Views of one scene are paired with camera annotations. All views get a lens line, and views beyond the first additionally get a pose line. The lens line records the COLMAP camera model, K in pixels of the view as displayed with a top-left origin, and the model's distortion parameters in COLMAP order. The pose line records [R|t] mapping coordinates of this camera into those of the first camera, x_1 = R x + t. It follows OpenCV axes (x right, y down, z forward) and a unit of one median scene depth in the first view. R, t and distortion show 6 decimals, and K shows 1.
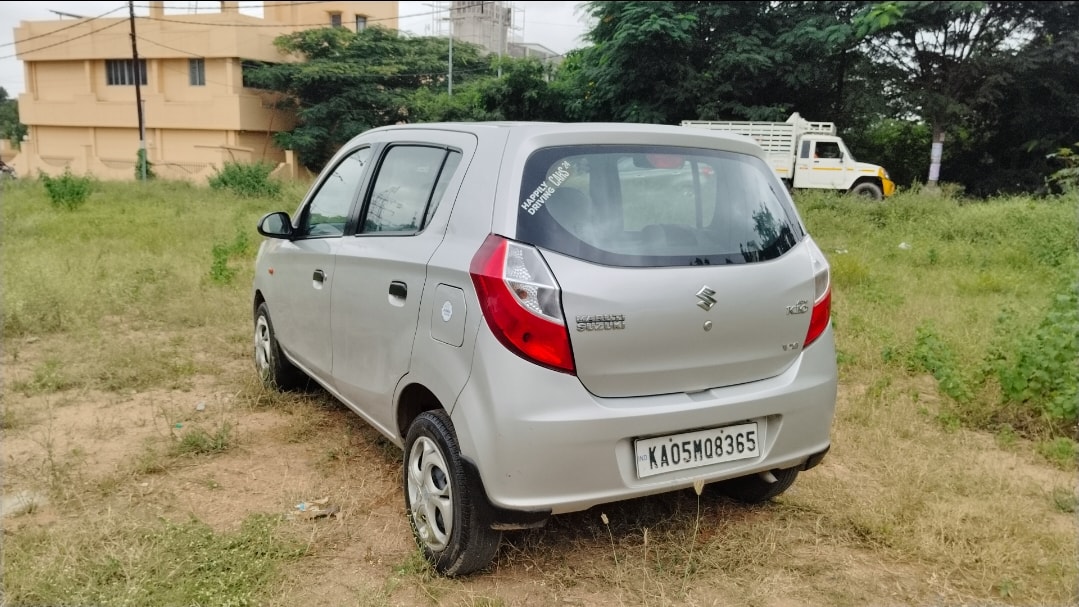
lens RADIAL K [[837.0, 0, 527.8], [0, 837.0, 302.8], [0, 0, 1]] dist [0.043941, -0.090828]
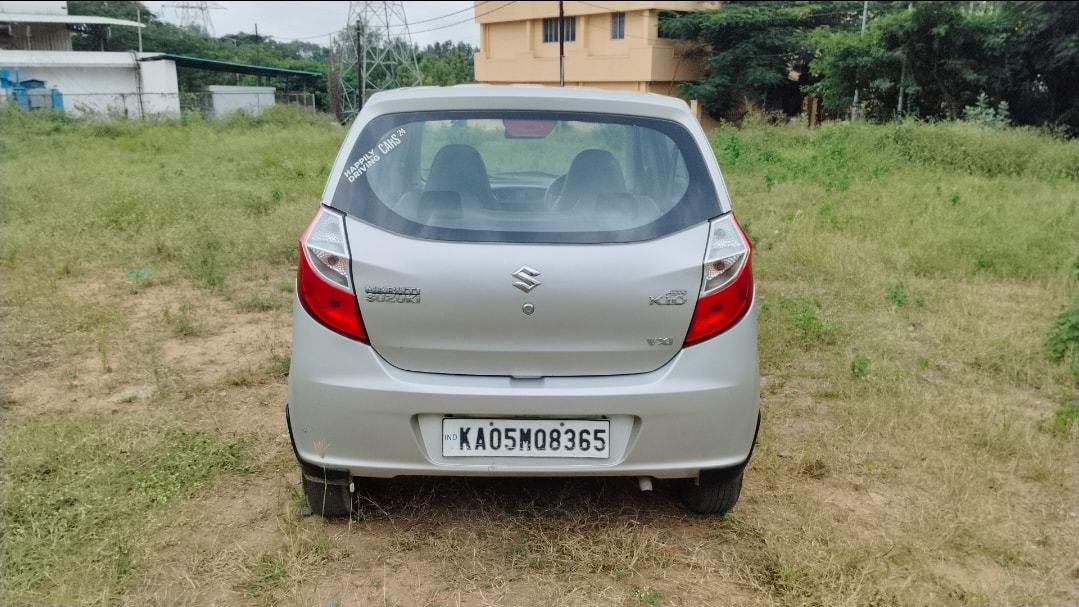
lens RADIAL K [[832.9, 0, 539.5], [0, 832.9, 303.5], [0, 0, 1]] dist [0.059220, -0.105510]
pose [[0.883273, 0.094428, -0.459253, 0.613036], [-0.065924, 0.994791, 0.077749, -0.047605], [0.464202, -0.038398, 0.884897, 0.183150]]
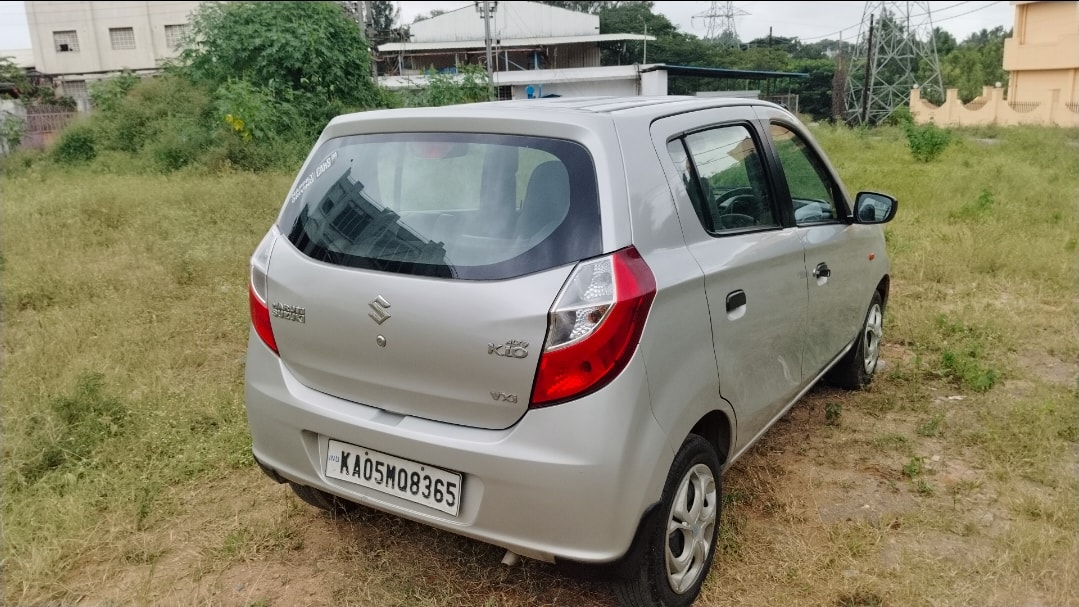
lens RADIAL K [[837.0, 0, 527.8], [0, 837.0, 302.8], [0, 0, 1]] dist [0.043941, -0.090828]
pose [[0.462389, 0.162921, -0.871581, 0.994411], [-0.106448, 0.986065, 0.127849, -0.134003], [0.880264, 0.033662, 0.473288, 0.678699]]
